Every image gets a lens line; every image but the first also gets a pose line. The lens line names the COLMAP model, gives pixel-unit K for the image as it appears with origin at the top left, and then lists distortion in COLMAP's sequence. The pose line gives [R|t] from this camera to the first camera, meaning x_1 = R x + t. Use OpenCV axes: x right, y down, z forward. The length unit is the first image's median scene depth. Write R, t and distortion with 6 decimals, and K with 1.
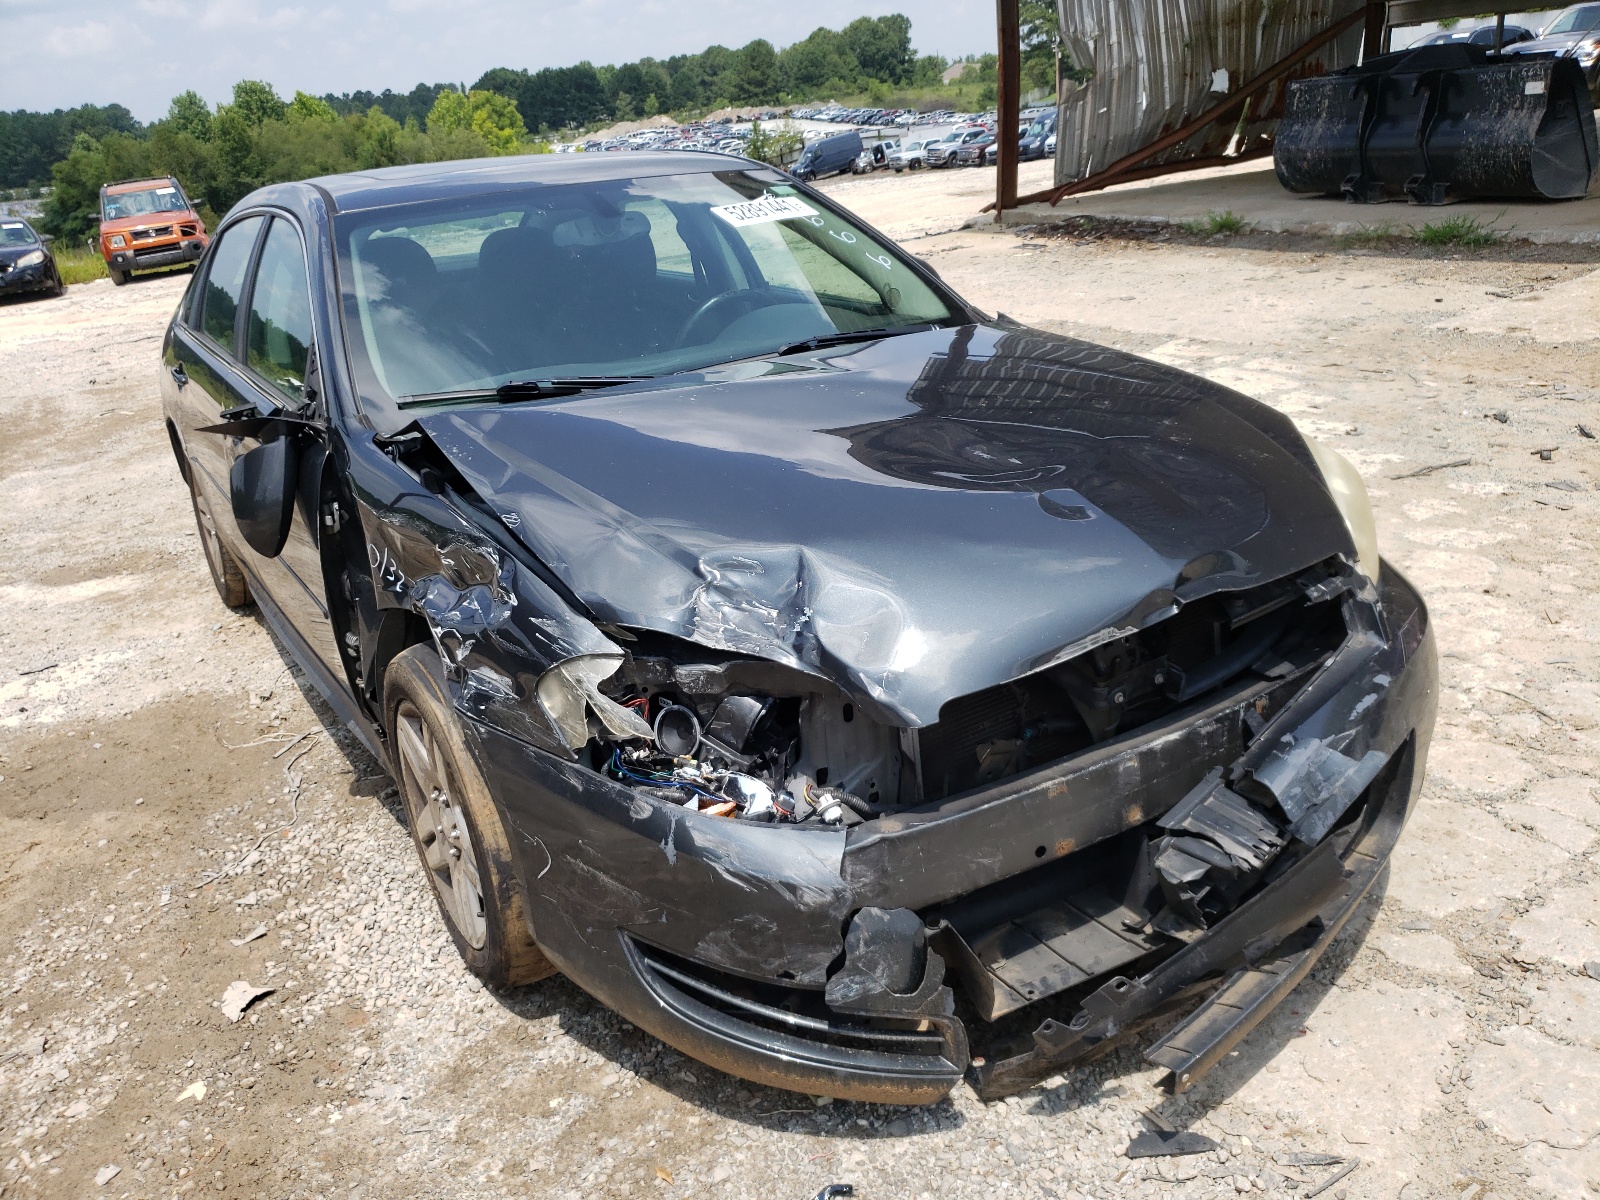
lens RADIAL K [[1389.9, 0, 800.2], [0, 1389.9, 597.6], [0, 0, 1]] dist [0.005599, 0.018239]
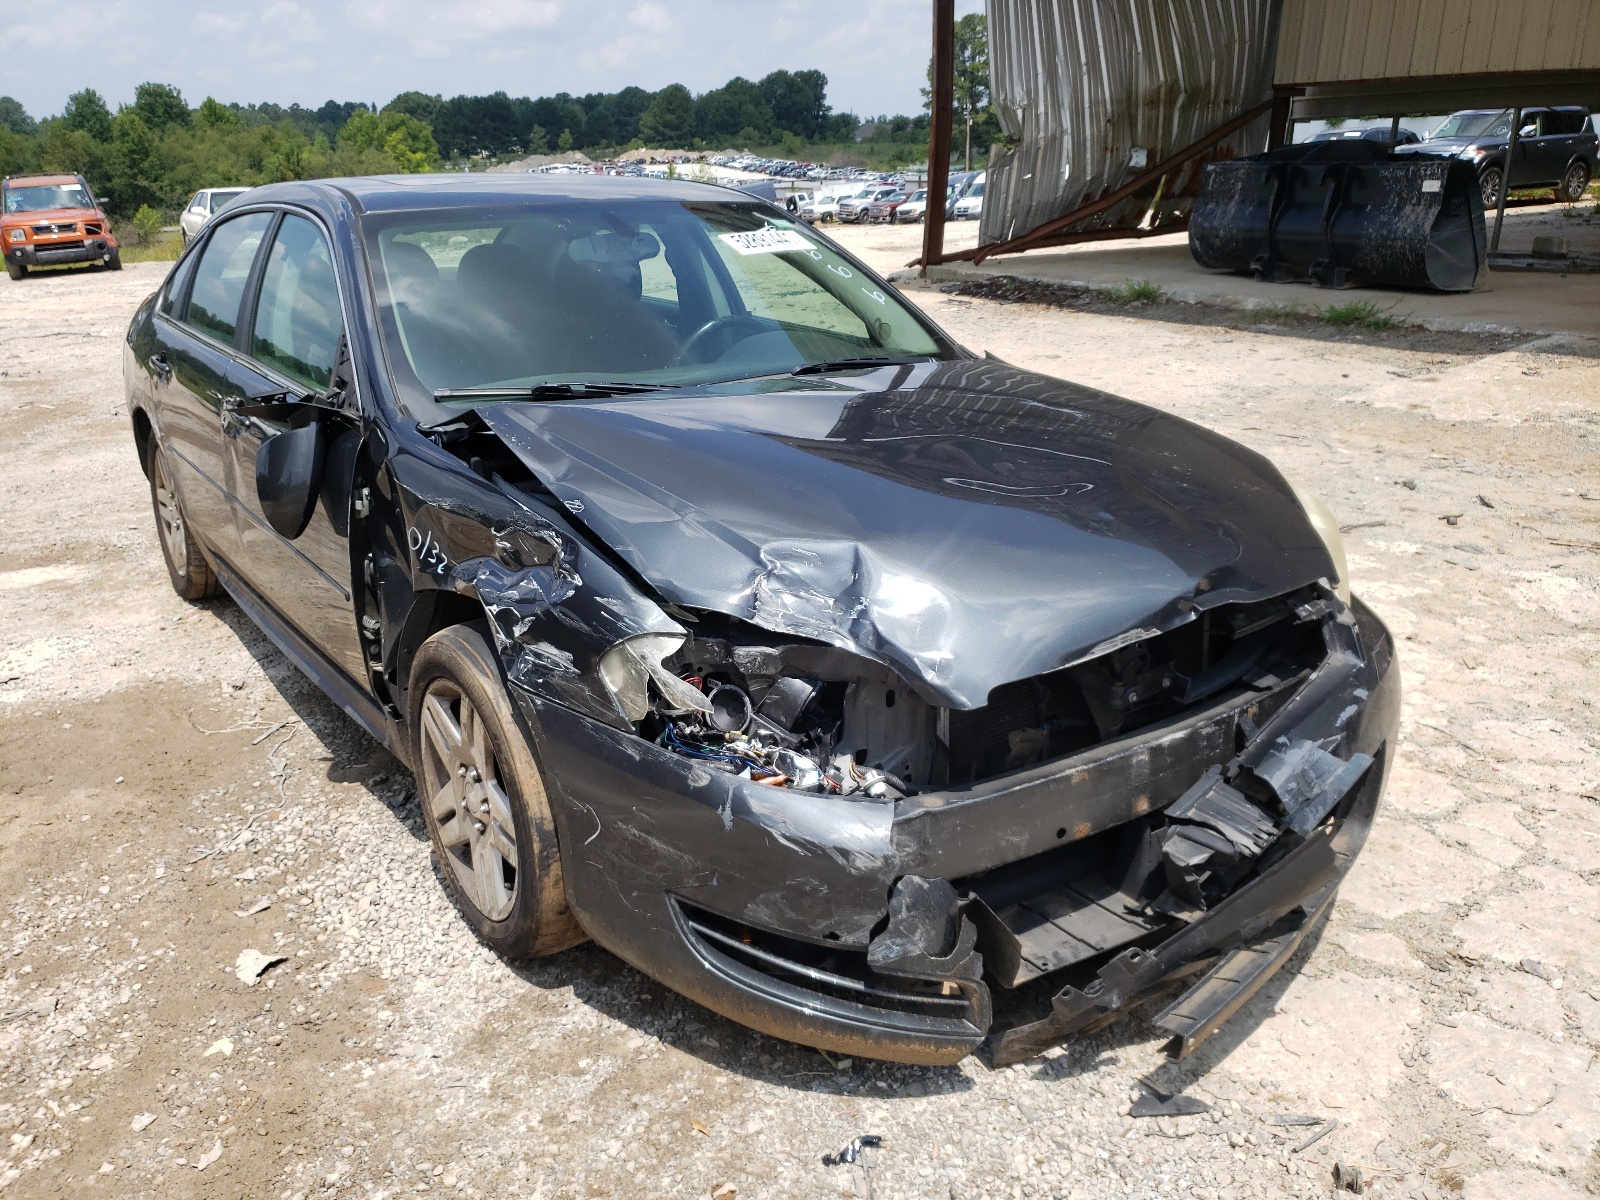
lens RADIAL K [[1389.9, 0, 798.8], [0, 1389.9, 602.1], [0, 0, 1]] dist [0.005599, 0.018239]
pose [[0.995564, 0.049650, 0.079916, -0.100988], [-0.047288, 0.998395, -0.031181, 0.036125], [-0.081336, 0.027263, 0.996314, -0.057940]]
